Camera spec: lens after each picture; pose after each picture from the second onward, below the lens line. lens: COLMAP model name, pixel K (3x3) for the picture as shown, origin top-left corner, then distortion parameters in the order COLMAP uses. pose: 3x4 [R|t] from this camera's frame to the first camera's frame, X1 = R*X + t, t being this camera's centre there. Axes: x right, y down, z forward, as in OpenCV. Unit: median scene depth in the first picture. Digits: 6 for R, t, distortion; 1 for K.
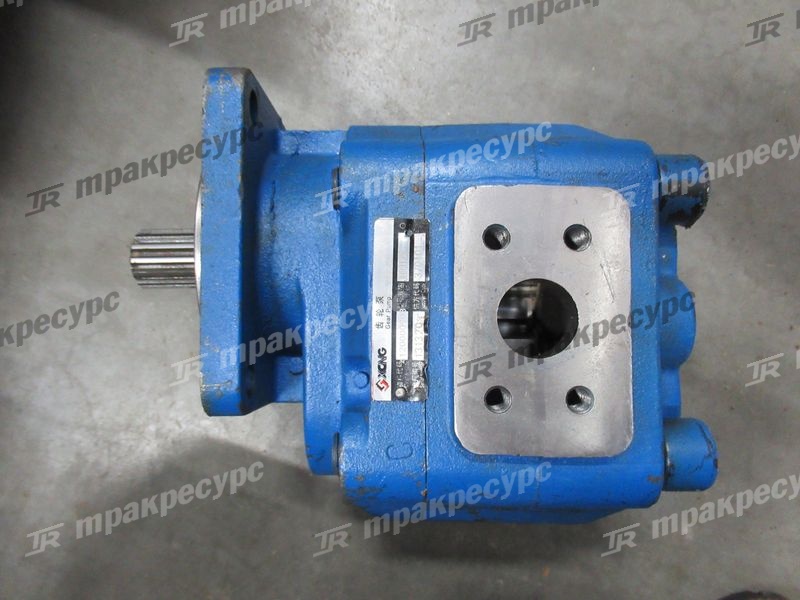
lens RADIAL K [[584.7, 0, 400.3], [0, 584.7, 298.5], [0, 0, 1]] dist [-0.026231, 0.004588]
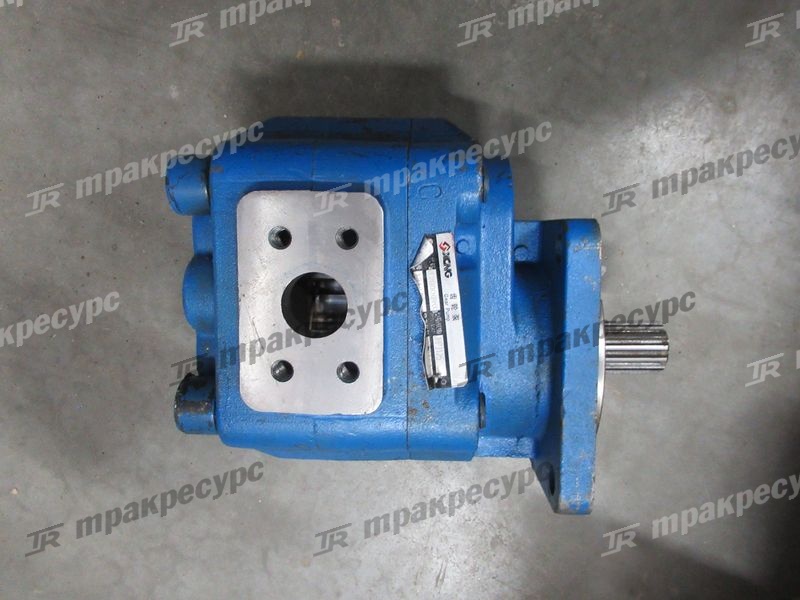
lens RADIAL K [[584.7, 0, 400.3], [0, 584.7, 298.5], [0, 0, 1]] dist [-0.026231, 0.004588]
pose [[-0.998367, -0.008953, 0.056412, -0.008861], [0.006223, -0.998810, -0.048380, 0.091213], [0.056778, -0.047950, 0.997235, -0.166935]]
